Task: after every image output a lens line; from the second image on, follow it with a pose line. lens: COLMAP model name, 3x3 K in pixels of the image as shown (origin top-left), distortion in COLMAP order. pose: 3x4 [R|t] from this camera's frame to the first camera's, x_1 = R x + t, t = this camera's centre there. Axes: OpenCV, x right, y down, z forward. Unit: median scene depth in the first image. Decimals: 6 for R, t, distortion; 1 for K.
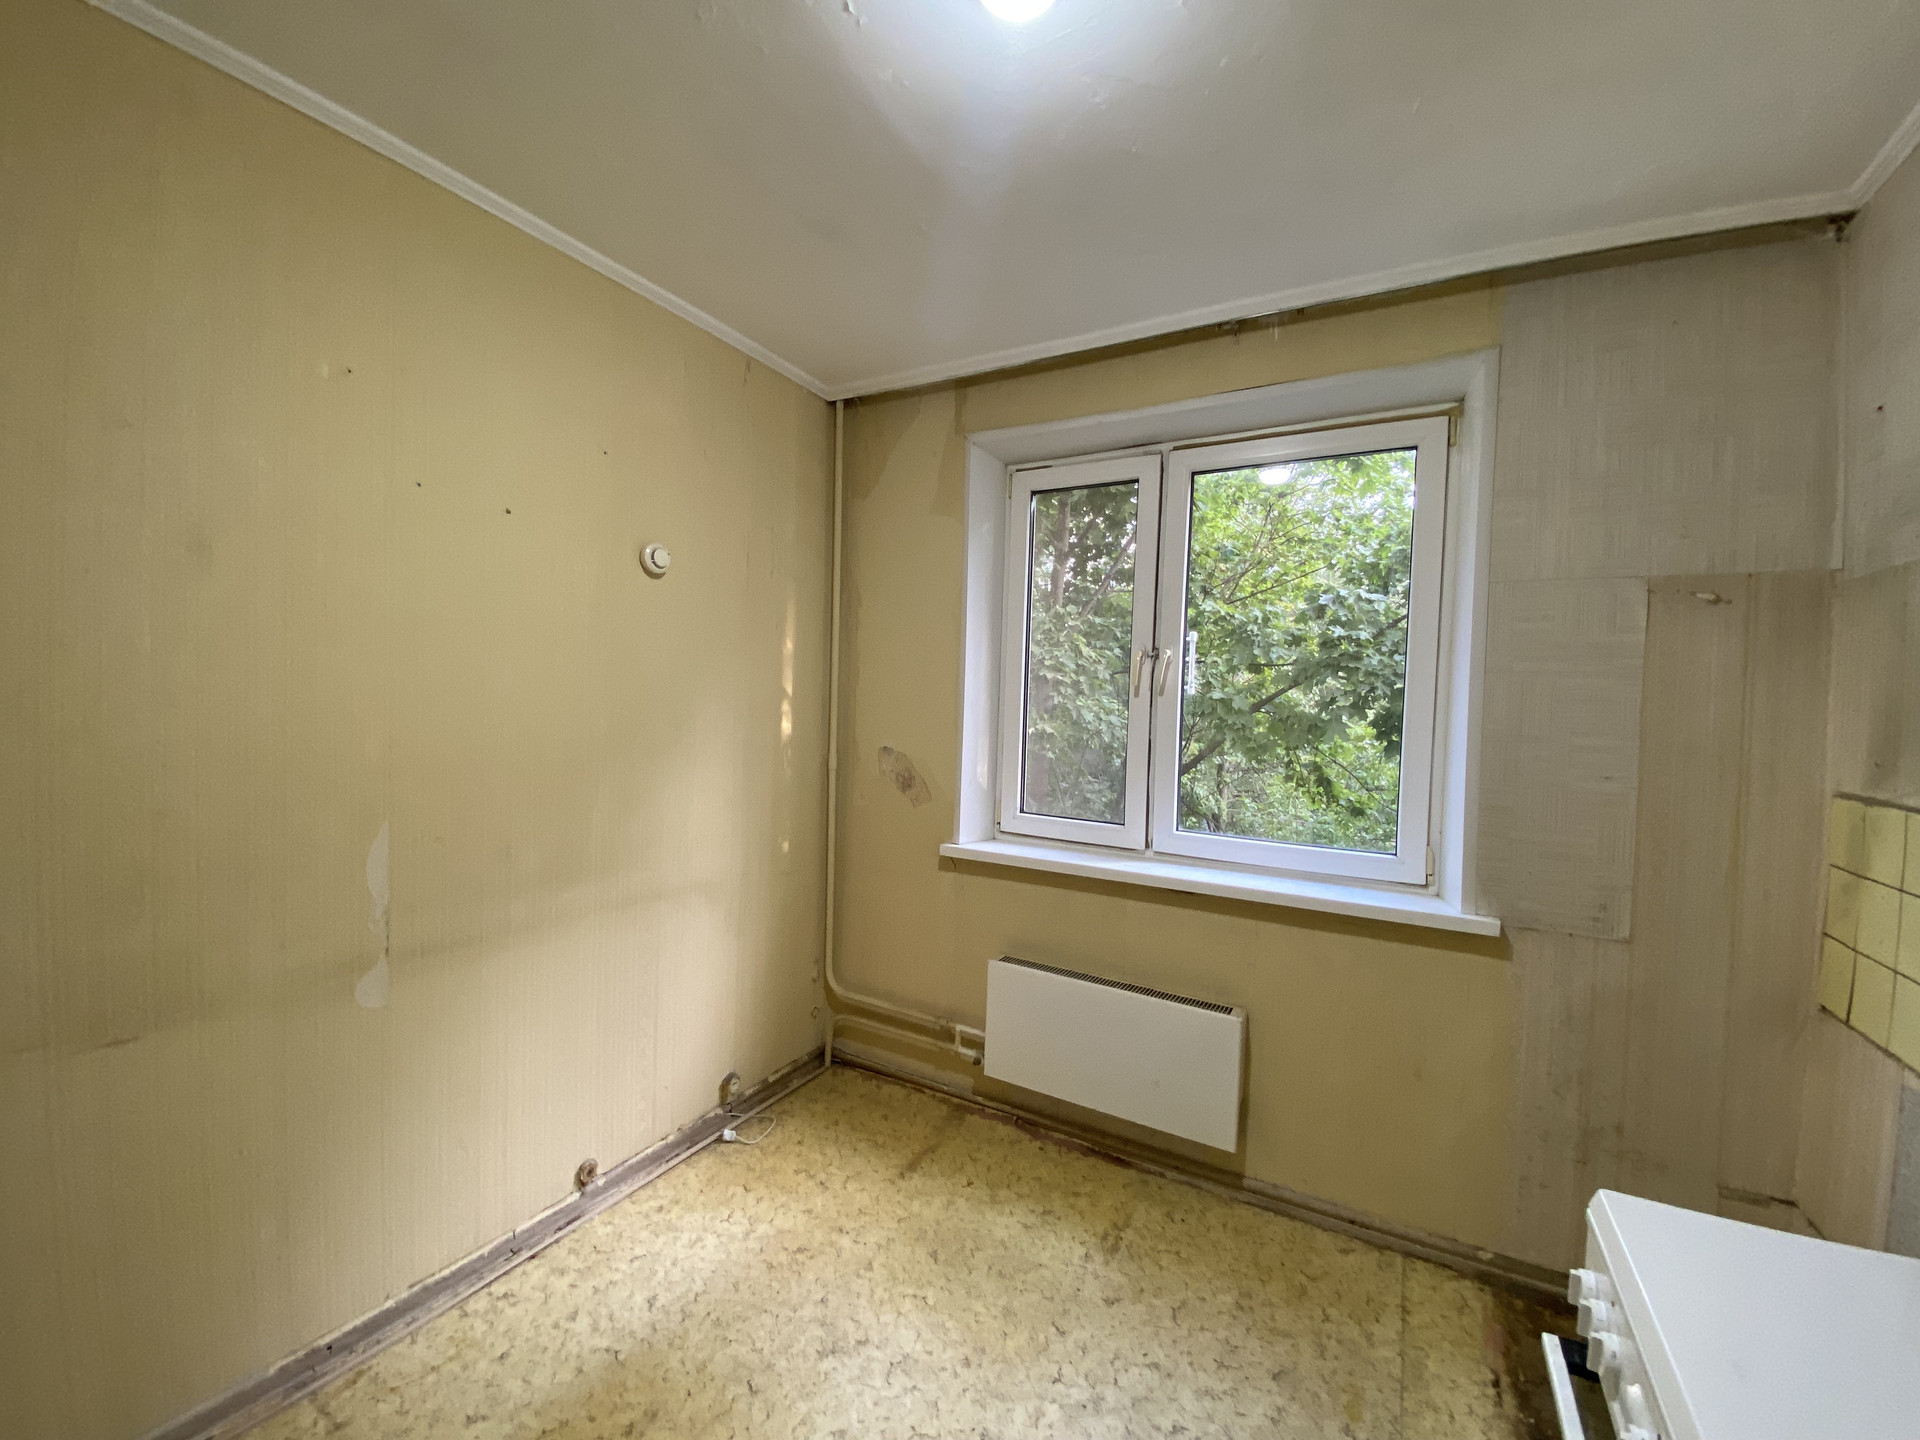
lens RADIAL K [[775.2, 0, 959.6], [0, 775.2, 721.9], [0, 0, 1]] dist [0.021028, -0.021237]
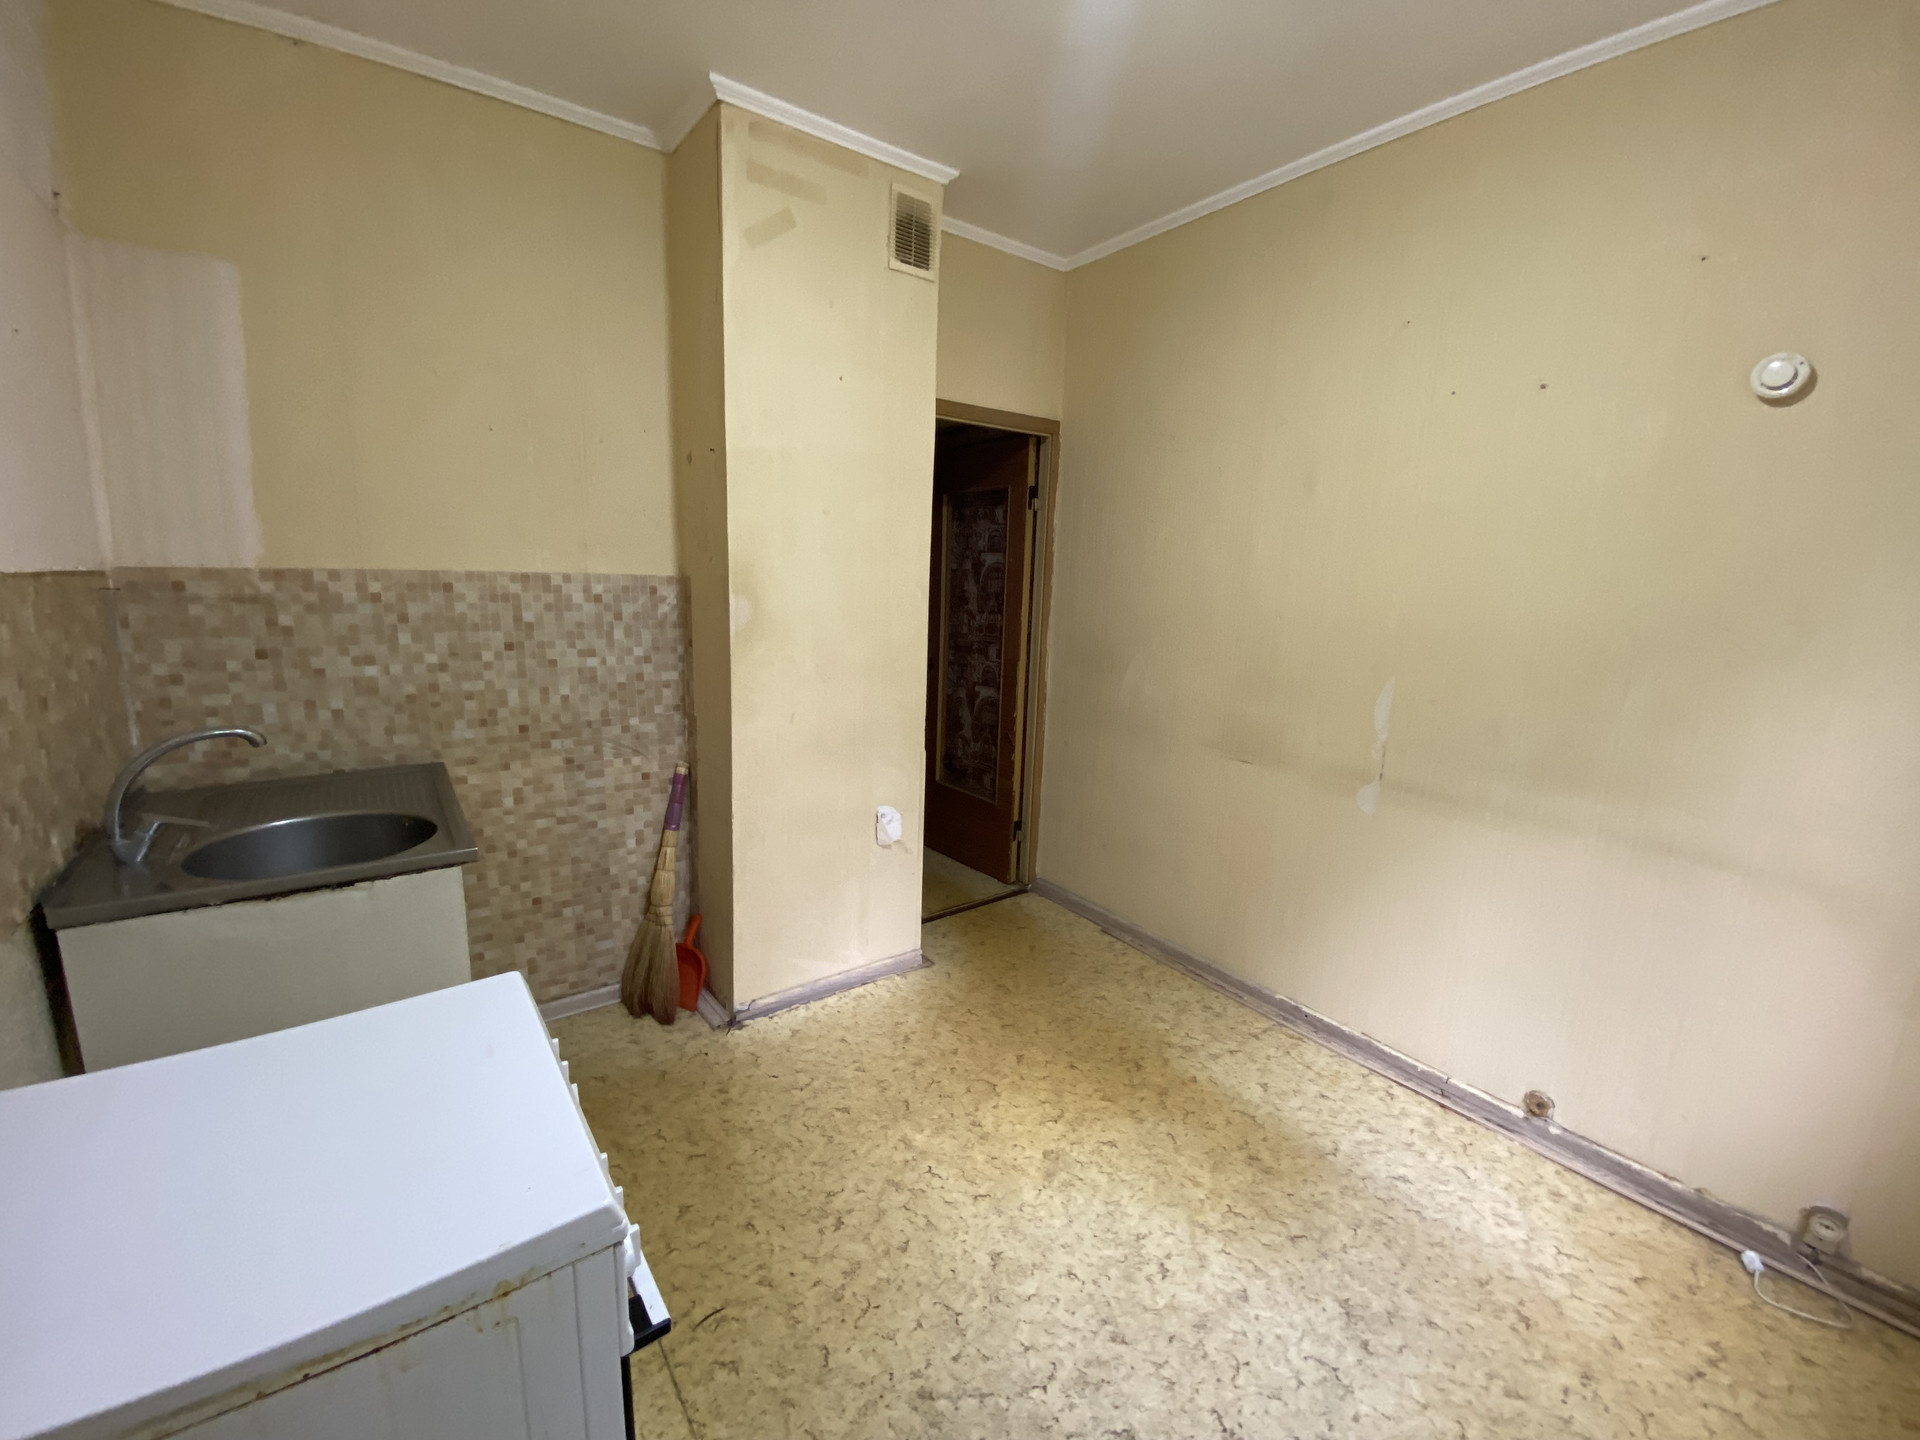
lens RADIAL K [[775.2, 0, 959.6], [0, 775.2, 721.9], [0, 0, 1]] dist [0.021028, -0.021237]
pose [[-0.410281, 0.126358, -0.903163, 0.676139], [-0.067953, 0.983366, 0.168448, 0.029999], [0.909424, 0.130483, -0.394870, 0.798868]]
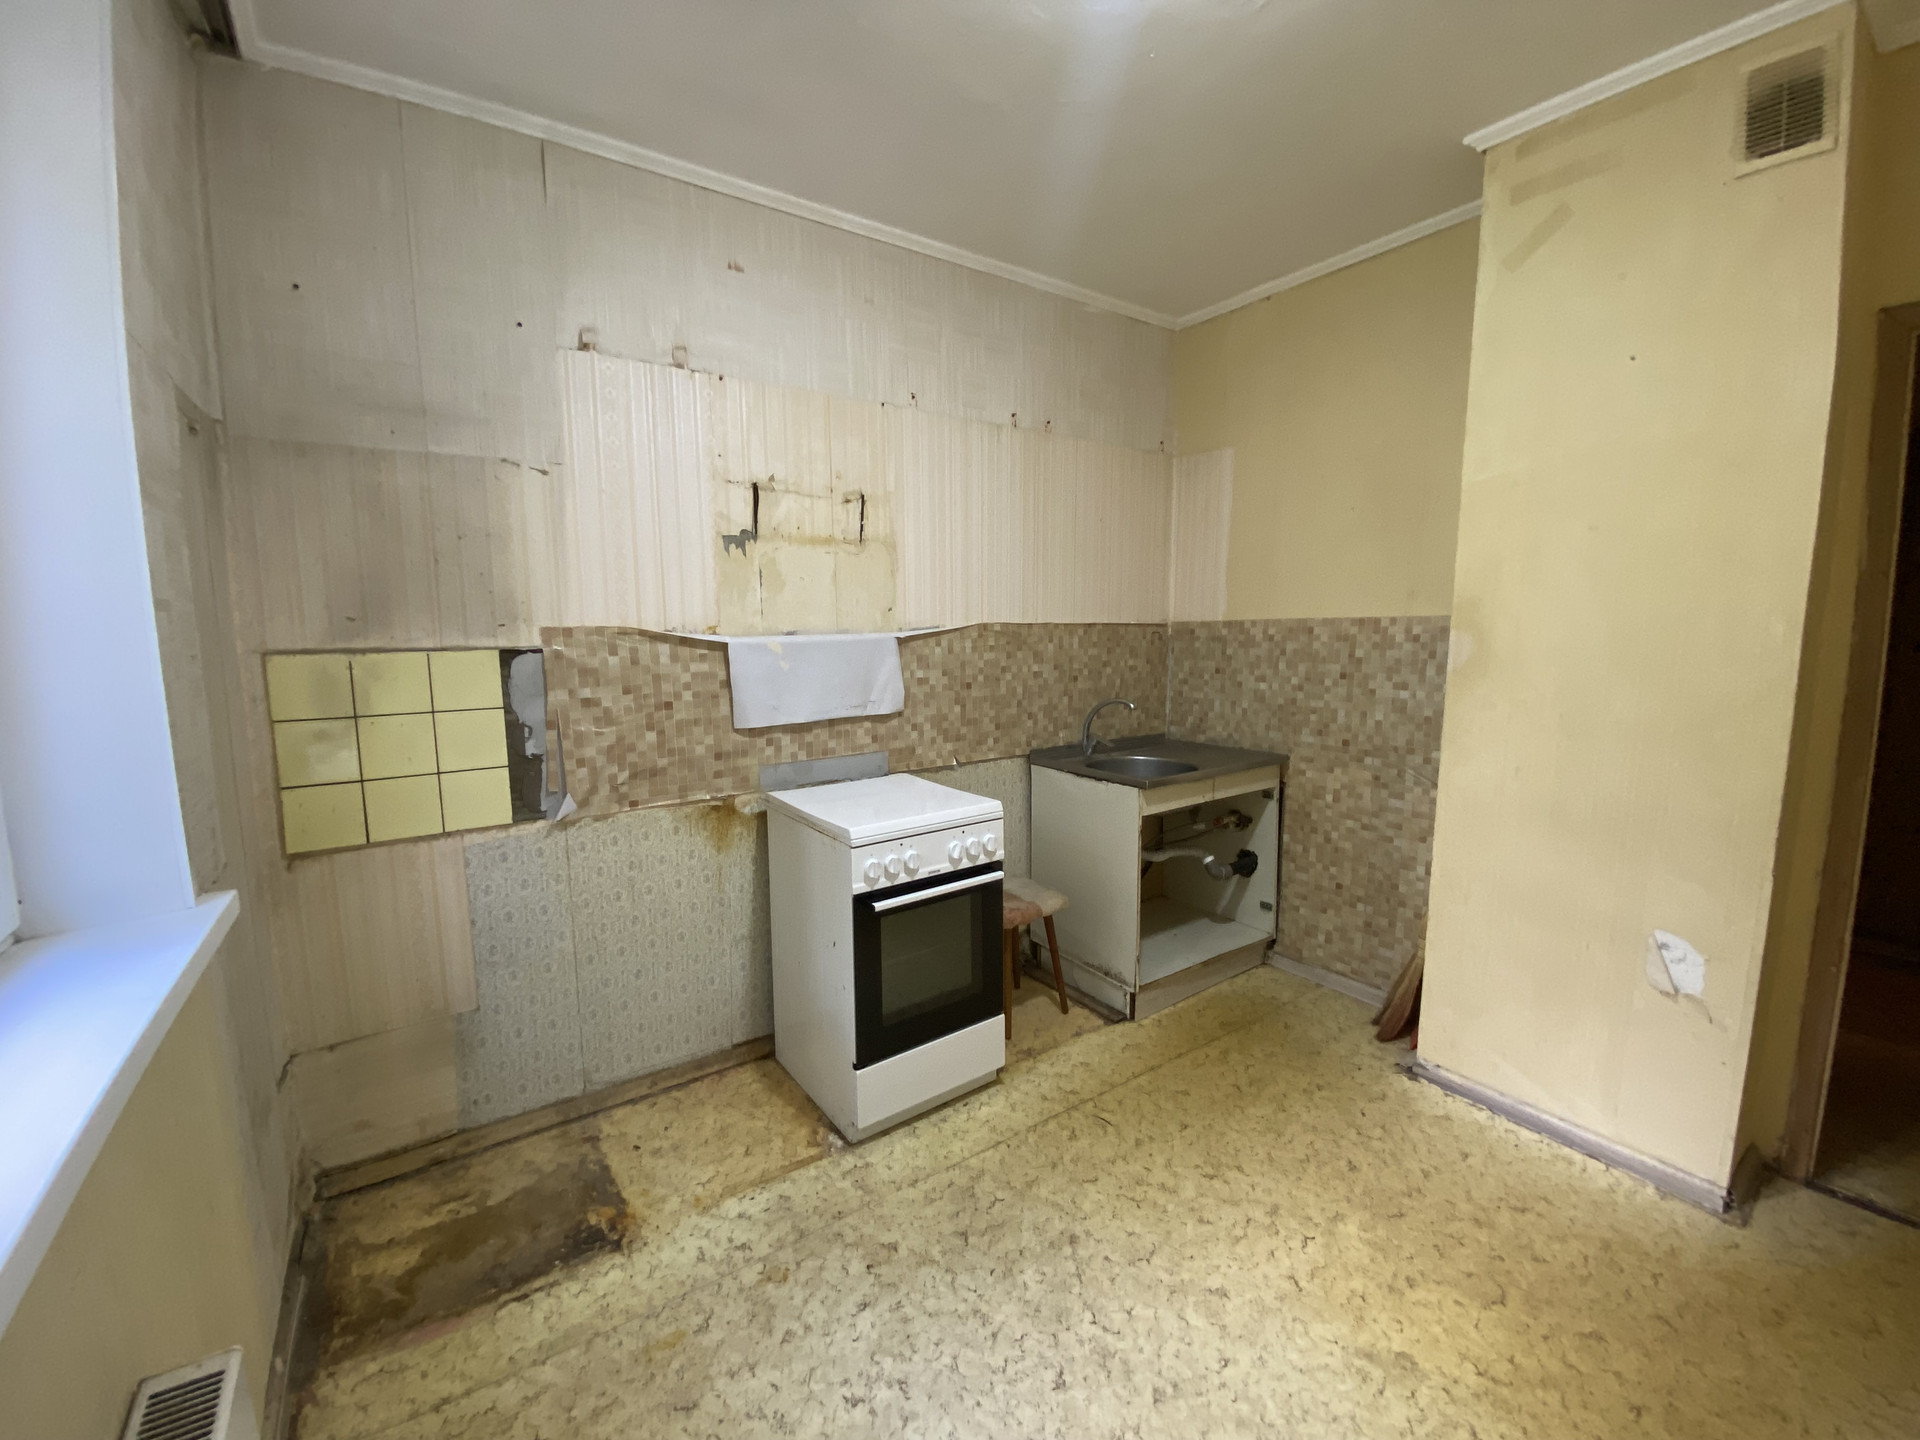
lens RADIAL K [[775.2, 0, 959.6], [0, 775.2, 721.9], [0, 0, 1]] dist [0.021028, -0.021237]
pose [[-0.898519, -0.076103, 0.432287, -0.122320], [-0.006736, 0.987129, 0.159783, 0.015668], [-0.438883, 0.140656, -0.887467, 1.363857]]
